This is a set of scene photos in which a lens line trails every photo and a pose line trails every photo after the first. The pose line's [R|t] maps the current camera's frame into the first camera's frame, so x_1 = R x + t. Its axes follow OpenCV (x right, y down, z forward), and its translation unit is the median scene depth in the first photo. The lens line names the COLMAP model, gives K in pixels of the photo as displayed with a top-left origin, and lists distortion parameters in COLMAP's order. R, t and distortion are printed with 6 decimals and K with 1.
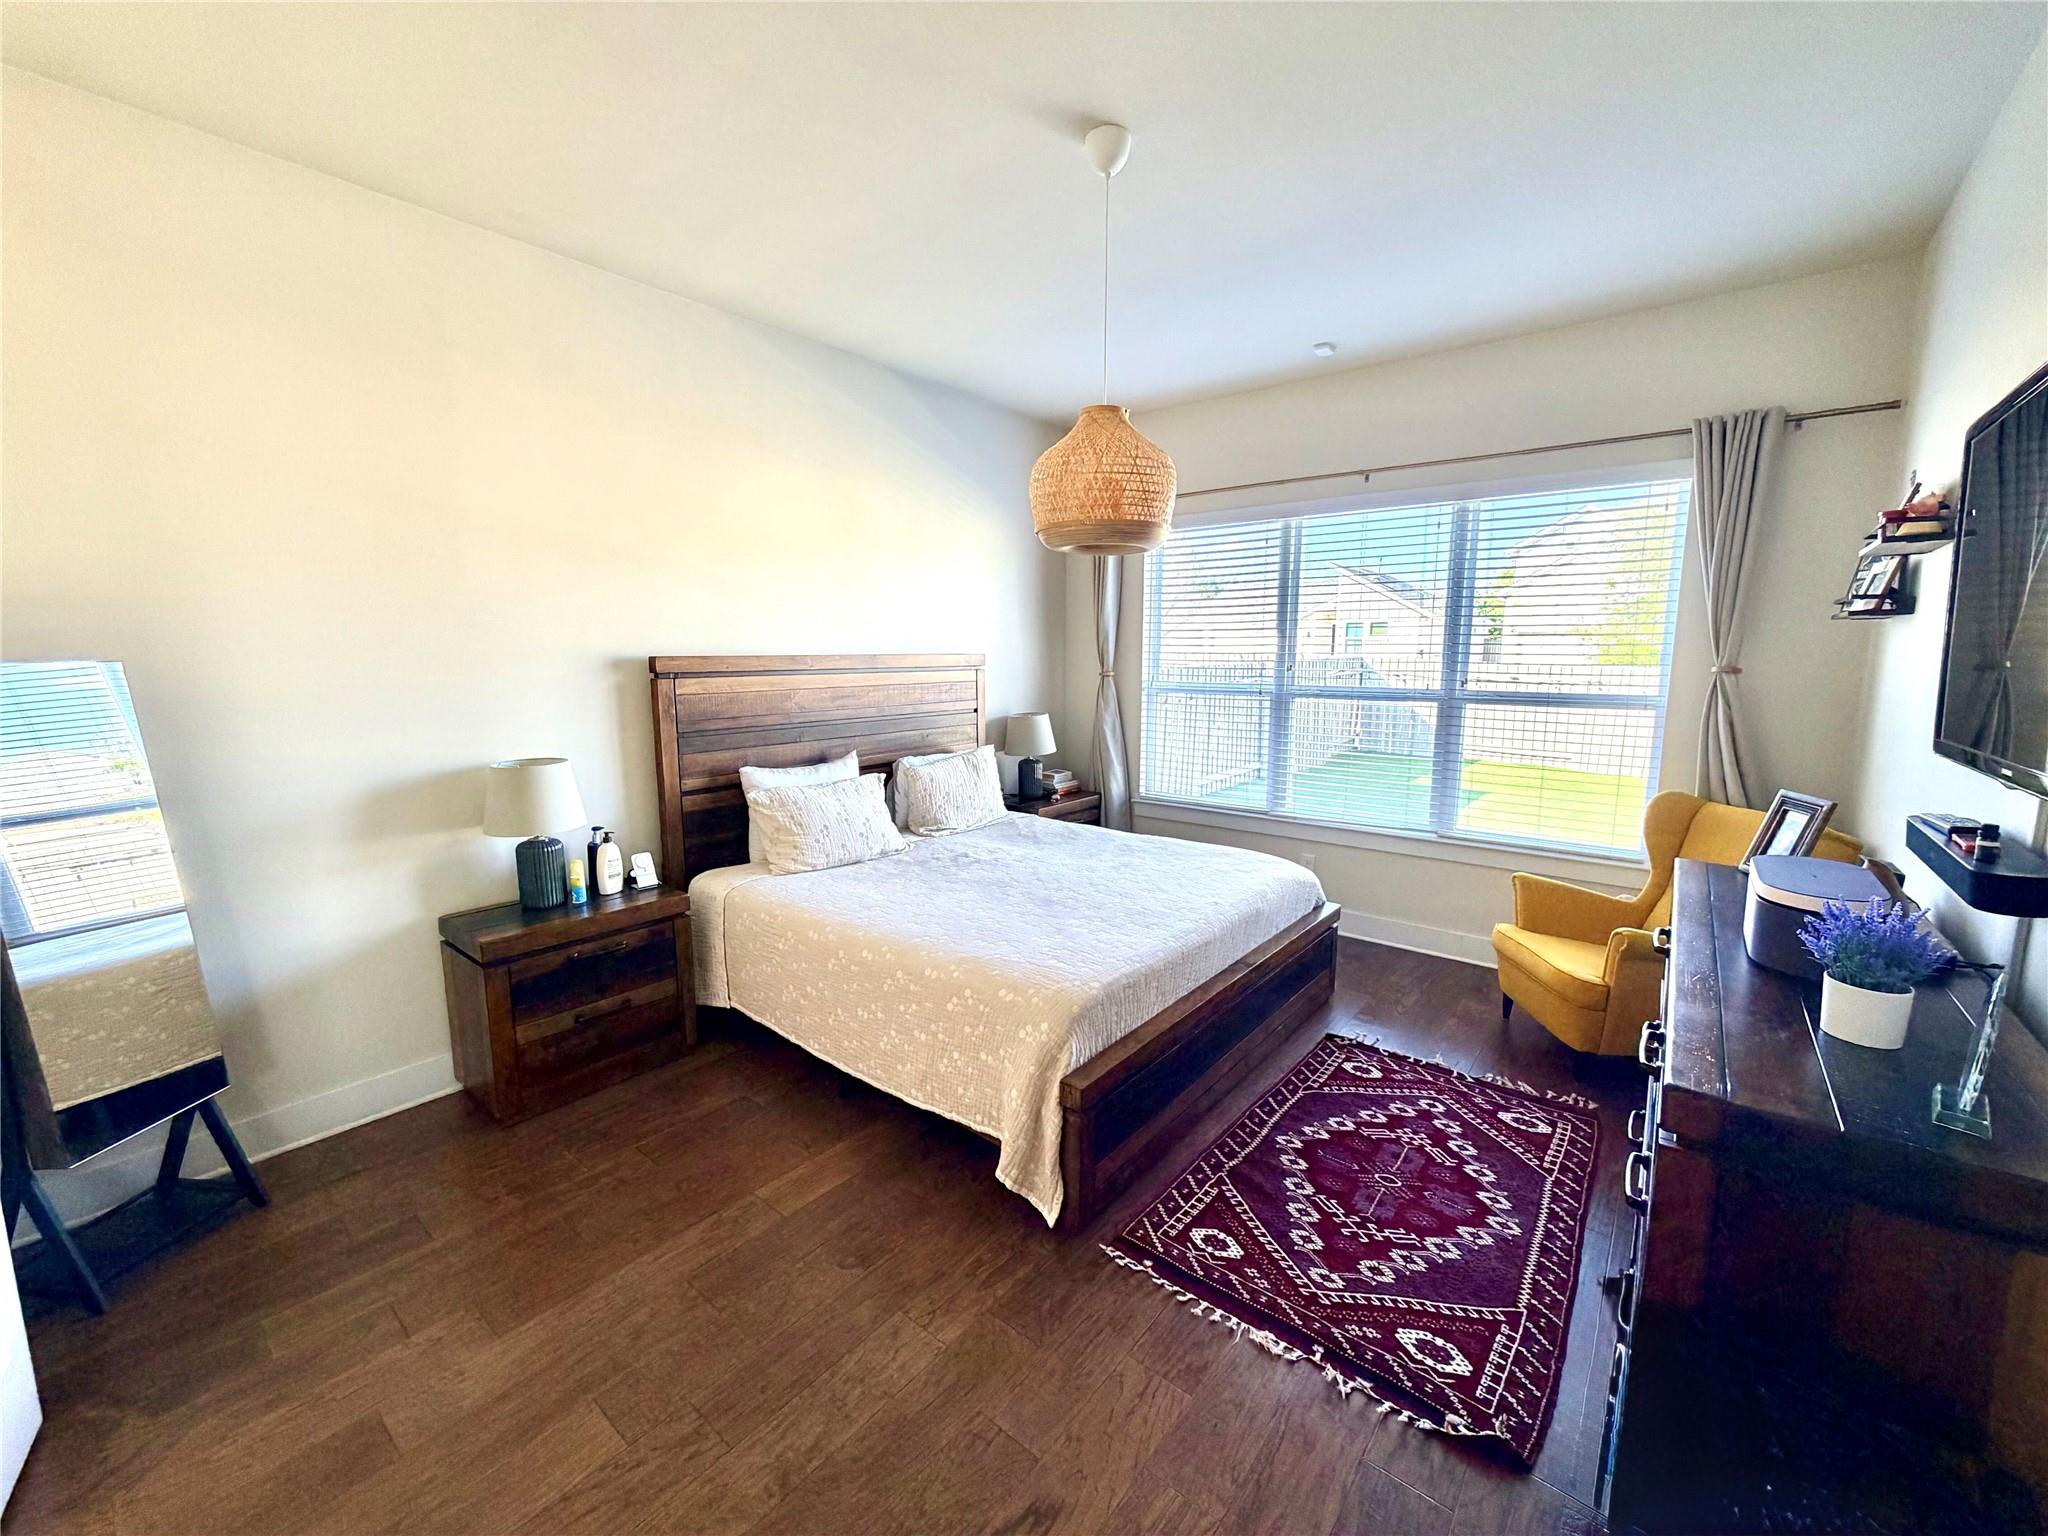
lens RADIAL K [[811.4, 0, 1035.3], [0, 811.4, 766.5], [0, 0, 1]] dist [-0.002338, 0.000689]
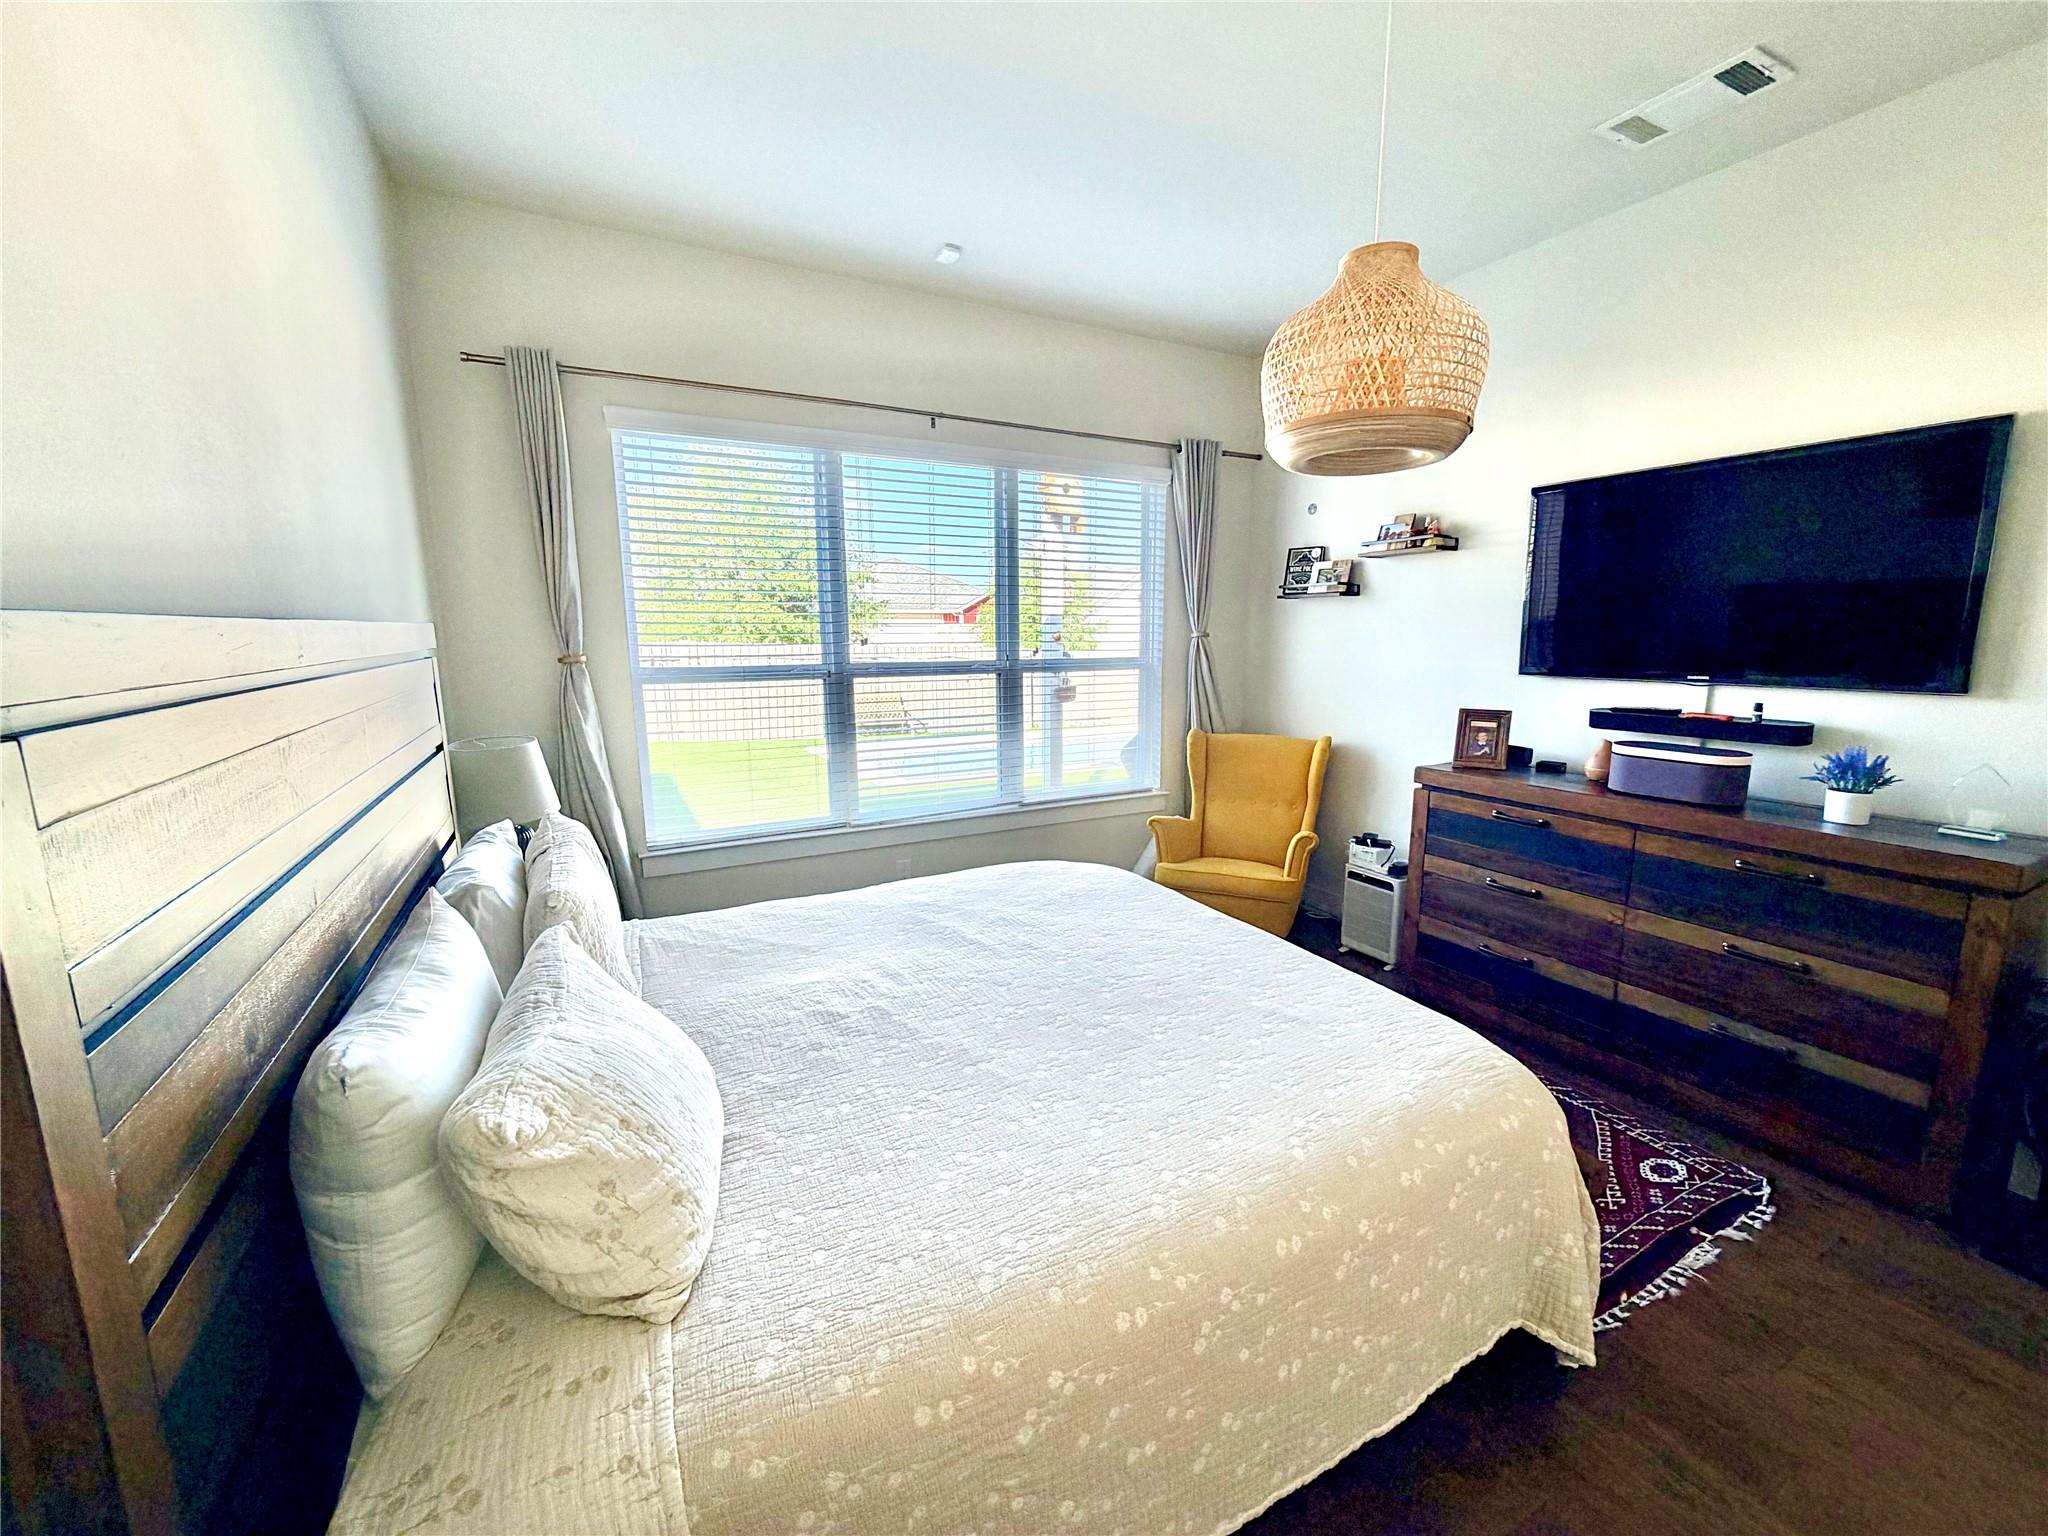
lens RADIAL K [[811.4, 0, 1023.9], [0, 811.4, 766.2], [0, 0, 1]] dist [-0.002338, 0.000689]
pose [[0.395235, -0.152674, 0.905804, -0.445924], [0.136581, 0.984897, 0.106409, -0.075932], [-0.908369, 0.081659, 0.410118, 0.637057]]
